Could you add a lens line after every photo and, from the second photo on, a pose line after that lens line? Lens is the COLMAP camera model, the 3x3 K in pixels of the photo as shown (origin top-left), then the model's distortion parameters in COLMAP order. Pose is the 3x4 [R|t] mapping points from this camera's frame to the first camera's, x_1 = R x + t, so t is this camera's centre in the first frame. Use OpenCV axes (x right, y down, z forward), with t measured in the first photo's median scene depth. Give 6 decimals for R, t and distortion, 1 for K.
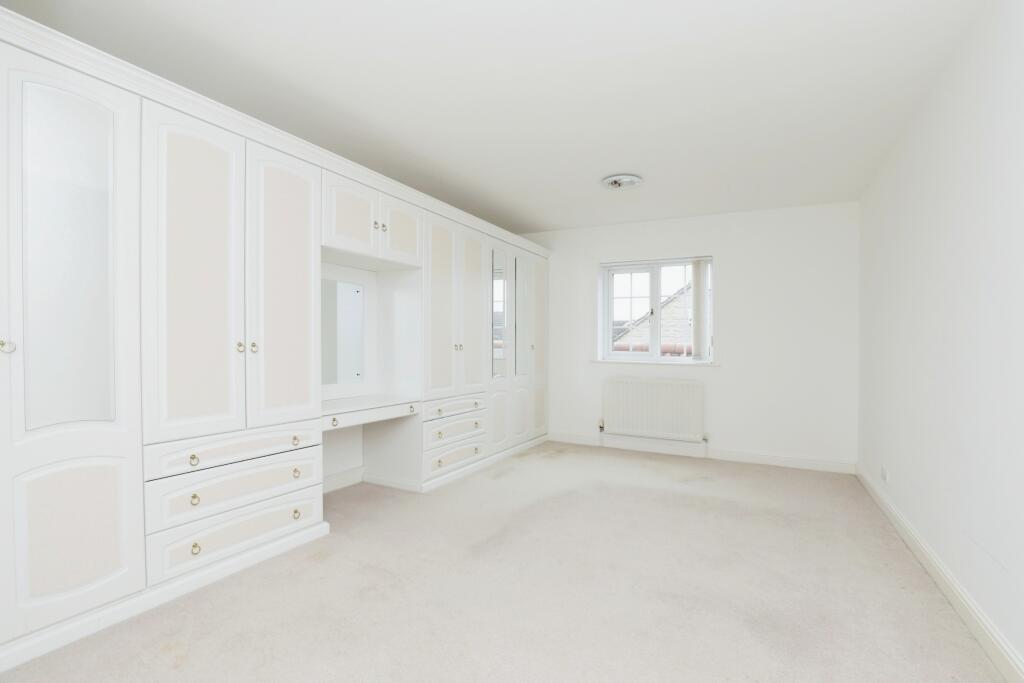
lens RADIAL K [[475.9, 0, 512.9], [0, 475.9, 344.6], [0, 0, 1]] dist [-0.002582, -0.000077]
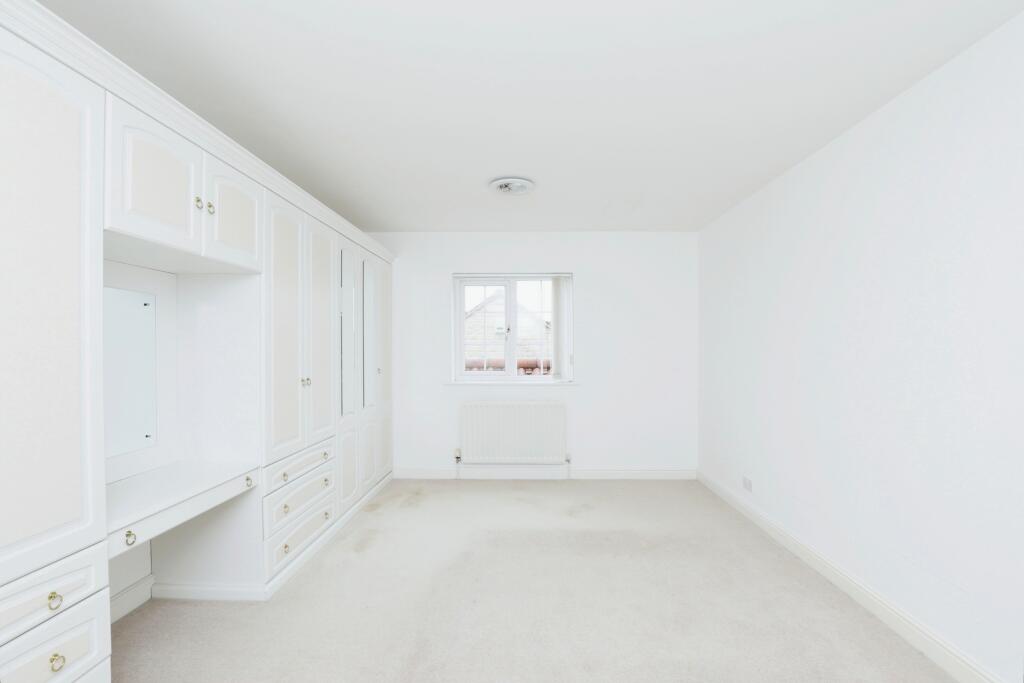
lens RADIAL K [[475.9, 0, 506.7], [0, 475.9, 342.5], [0, 0, 1]] dist [-0.002582, -0.000077]
pose [[0.894464, -0.011670, 0.446988, -0.150815], [0.014671, 0.999887, -0.003253, -0.044061], [-0.446899, 0.009467, 0.894534, 0.193115]]
